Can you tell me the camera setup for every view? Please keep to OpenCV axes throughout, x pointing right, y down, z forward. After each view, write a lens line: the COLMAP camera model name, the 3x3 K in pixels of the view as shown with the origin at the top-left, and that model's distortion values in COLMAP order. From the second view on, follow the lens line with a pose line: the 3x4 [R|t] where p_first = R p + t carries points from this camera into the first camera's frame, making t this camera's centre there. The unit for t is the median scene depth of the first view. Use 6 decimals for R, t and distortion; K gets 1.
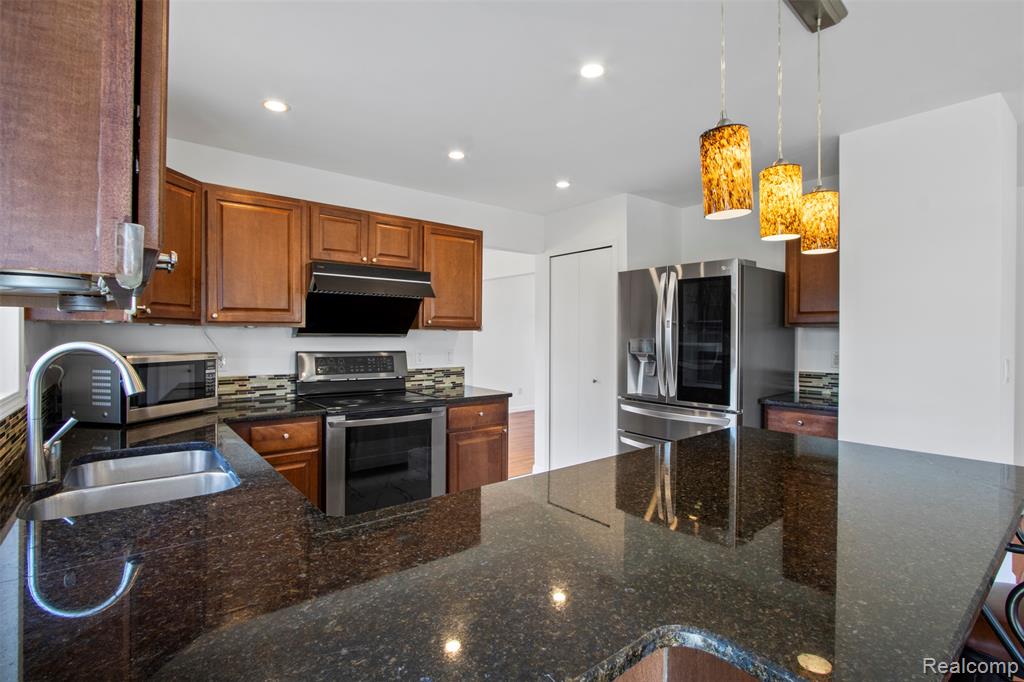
lens RADIAL K [[491.6, 0, 512.0], [0, 491.6, 341.0], [0, 0, 1]] dist [0.000700, 0.000180]
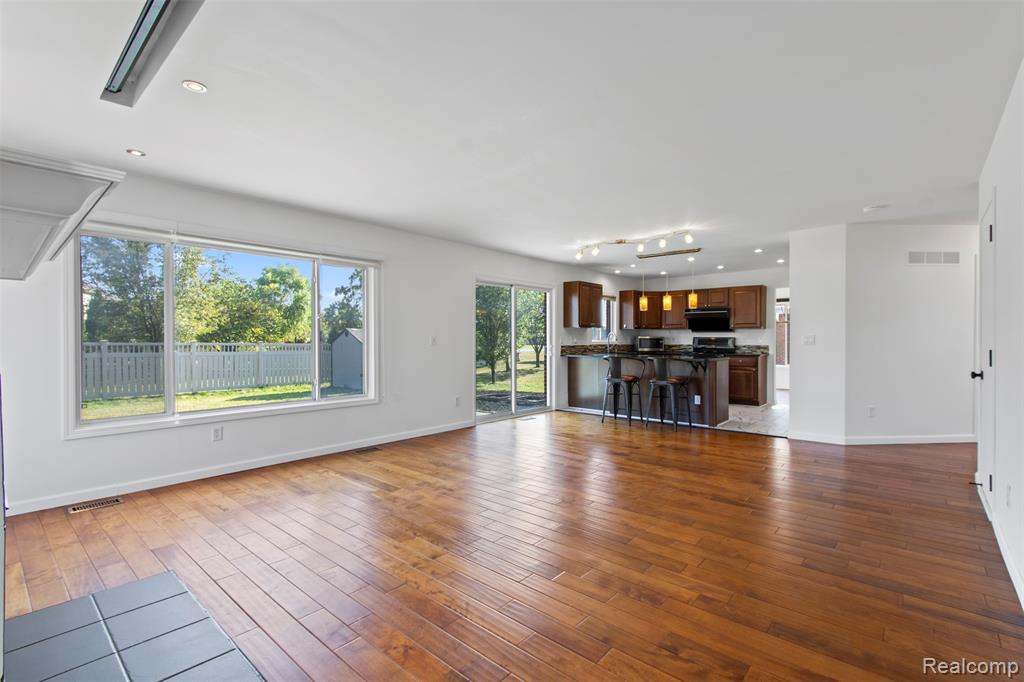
lens RADIAL K [[471.5, 0, 512.0], [0, 471.5, 341.0], [0, 0, 1]] dist [0.001444, -0.000129]
pose [[0.188826, -0.001246, -0.982010, 2.131245], [-0.014043, 0.999894, -0.003969, 0.069563], [0.981910, 0.014539, 0.188788, -0.638605]]
